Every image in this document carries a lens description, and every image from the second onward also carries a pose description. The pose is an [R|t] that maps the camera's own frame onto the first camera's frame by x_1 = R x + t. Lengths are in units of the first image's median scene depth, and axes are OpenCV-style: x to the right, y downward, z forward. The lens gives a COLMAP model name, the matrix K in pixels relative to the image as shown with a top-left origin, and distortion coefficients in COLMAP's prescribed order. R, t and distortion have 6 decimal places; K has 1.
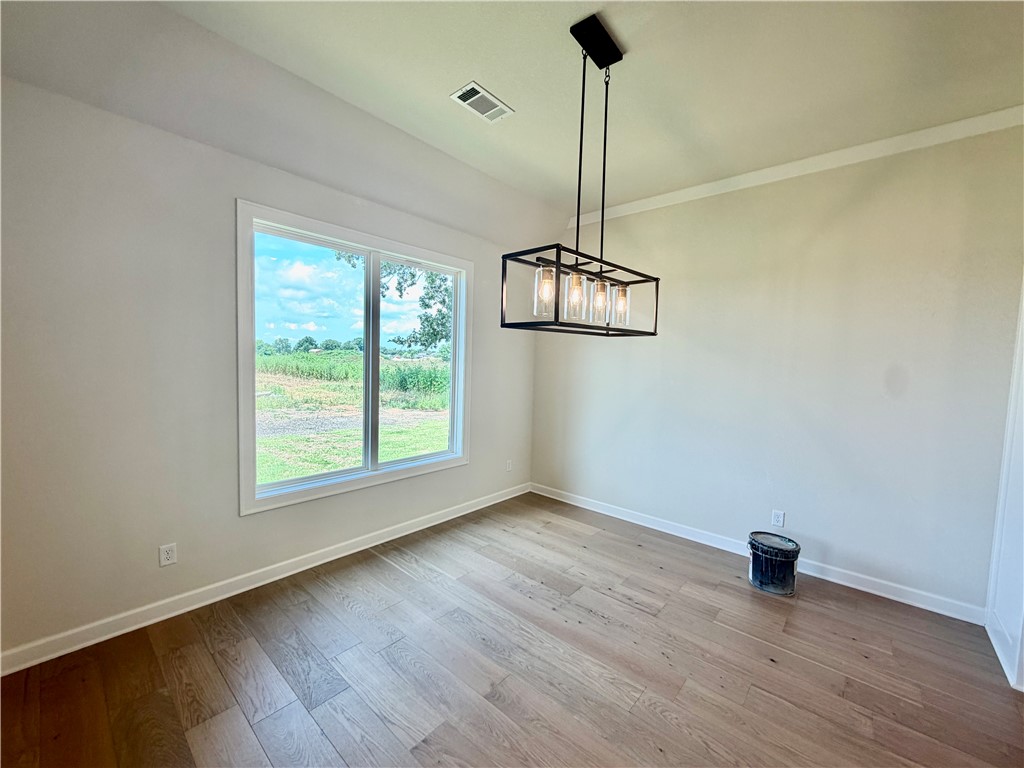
lens RADIAL K [[408.0, 0, 512.0], [0, 408.0, 384.0], [0, 0, 1]] dist [0.000777, 0.000071]
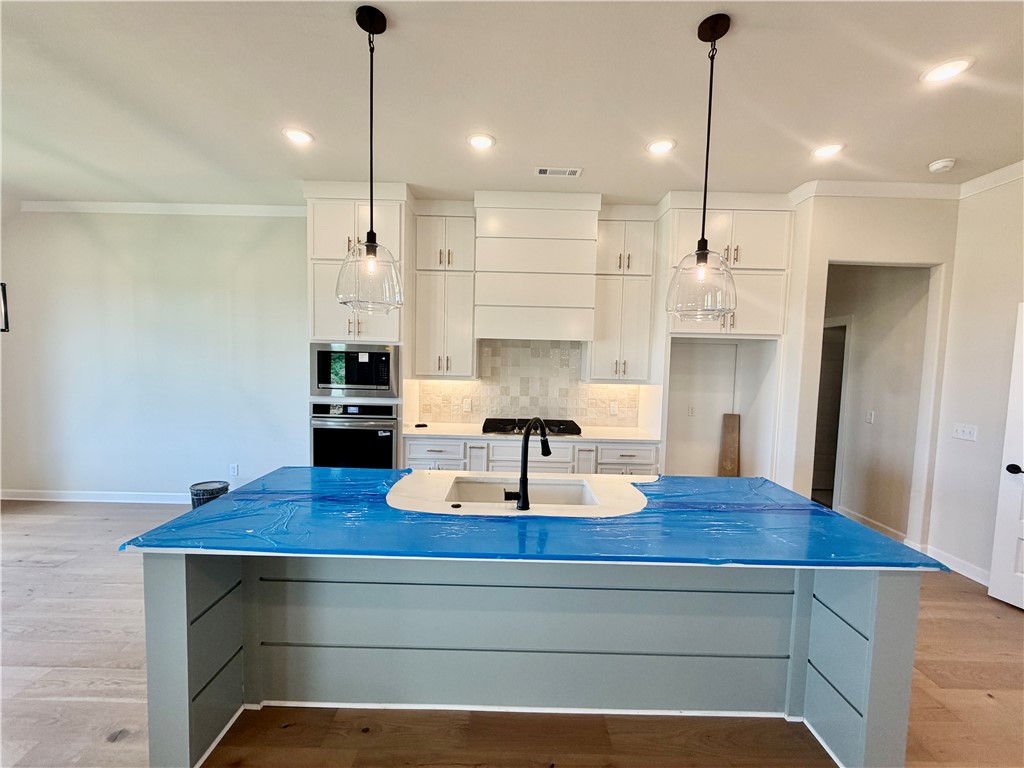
lens RADIAL K [[408.0, 0, 512.0], [0, 408.0, 384.0], [0, 0, 1]] dist [0.000777, 0.000071]
pose [[0.753558, -0.051671, 0.655348, 0.477698], [0.039007, 0.998664, 0.033887, 0.037557], [-0.656223, 0.000028, 0.754567, -0.615151]]
